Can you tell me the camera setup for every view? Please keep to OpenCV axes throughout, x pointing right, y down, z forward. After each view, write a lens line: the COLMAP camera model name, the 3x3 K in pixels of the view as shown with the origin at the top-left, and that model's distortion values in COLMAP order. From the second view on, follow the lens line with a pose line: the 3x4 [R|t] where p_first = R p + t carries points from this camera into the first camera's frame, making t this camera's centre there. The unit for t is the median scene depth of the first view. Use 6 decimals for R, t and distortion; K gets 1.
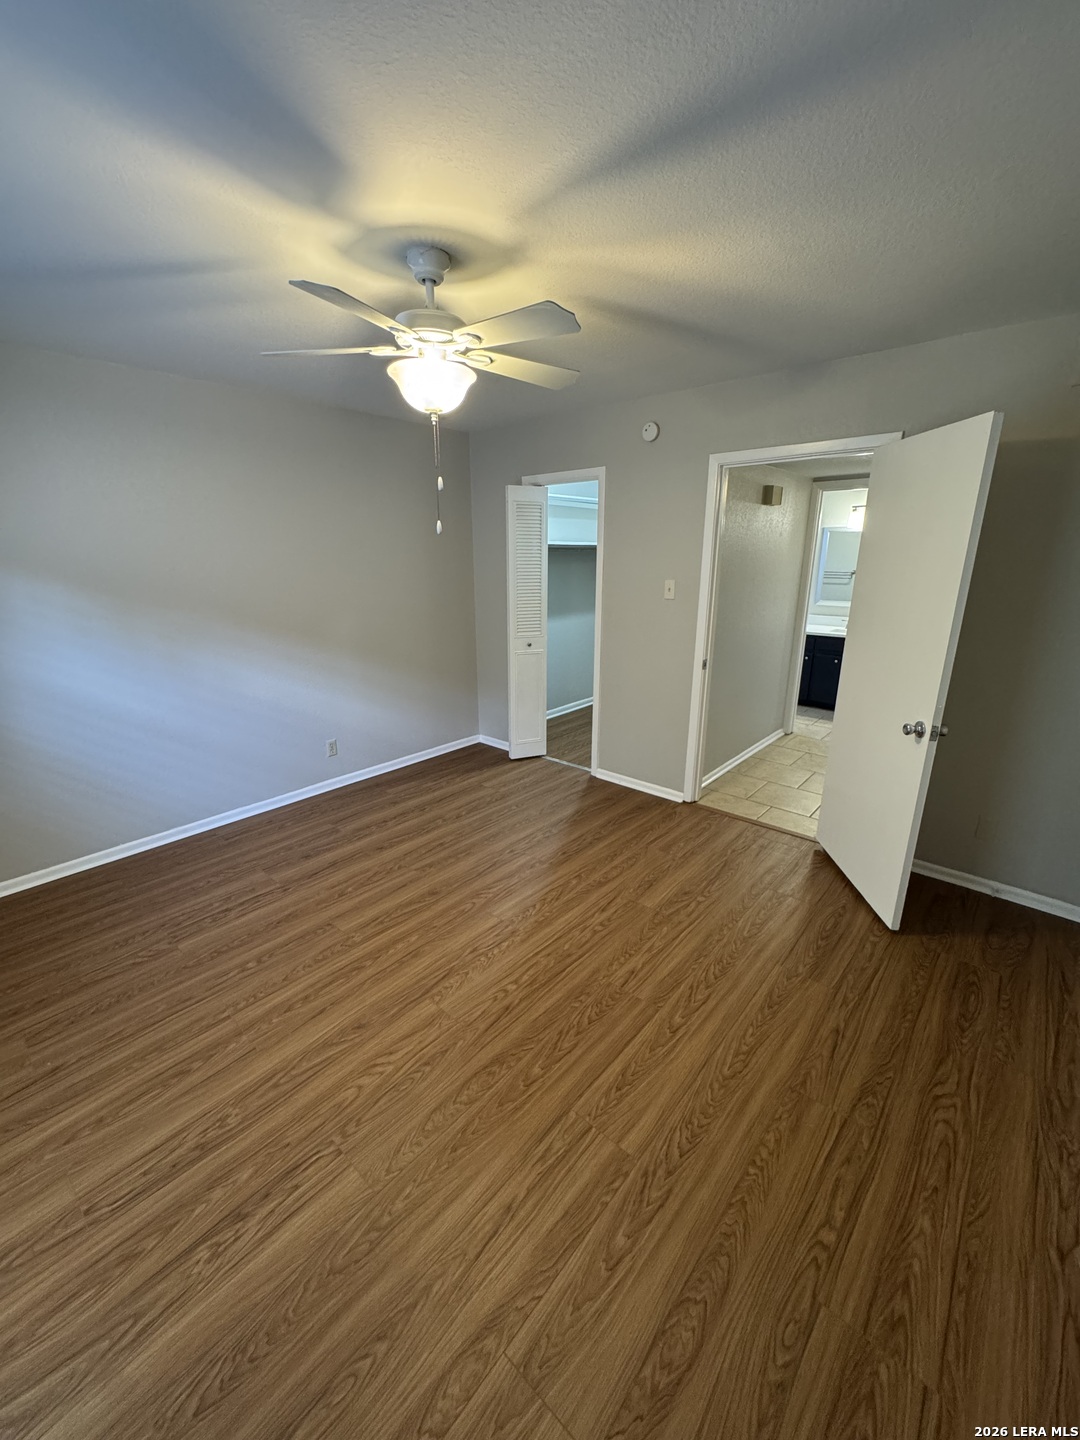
lens RADIAL K [[577.6, 0, 542.3], [0, 577.6, 719.5], [0, 0, 1]] dist [-0.004581, 0.000712]
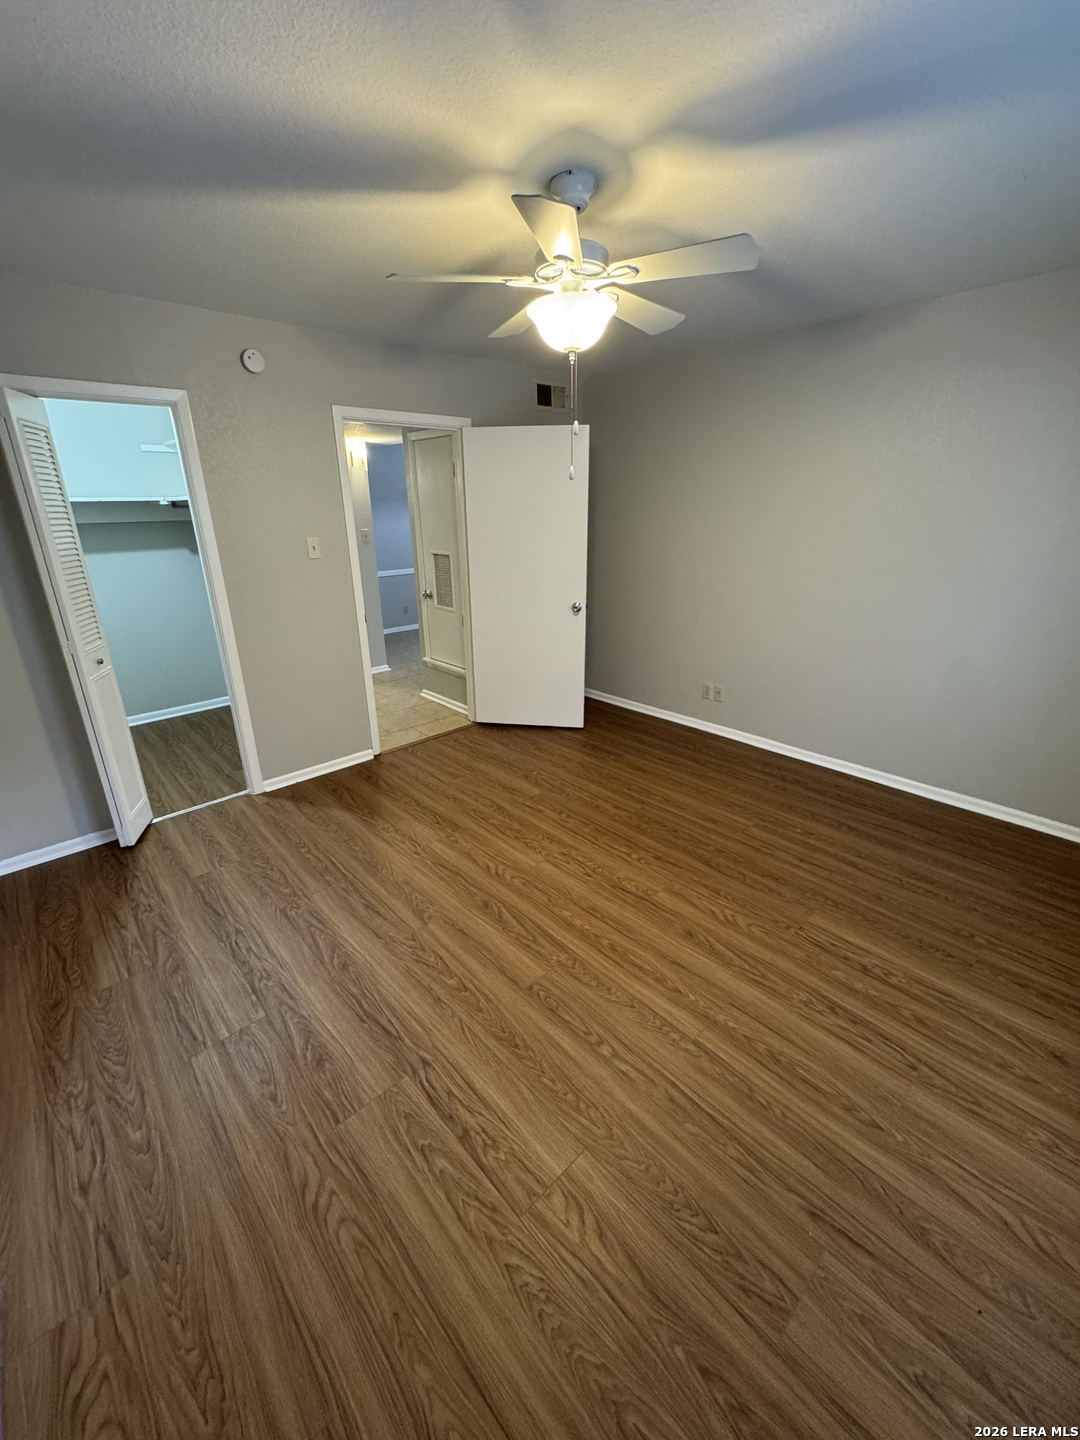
lens RADIAL K [[577.6, 0, 541.2], [0, 577.6, 719.1], [0, 0, 1]] dist [-0.004581, 0.000712]
pose [[0.106429, -0.343913, 0.932951, -1.034985], [0.292680, 0.907547, 0.301160, -0.219170], [-0.950269, 0.241004, 0.197245, 0.793017]]
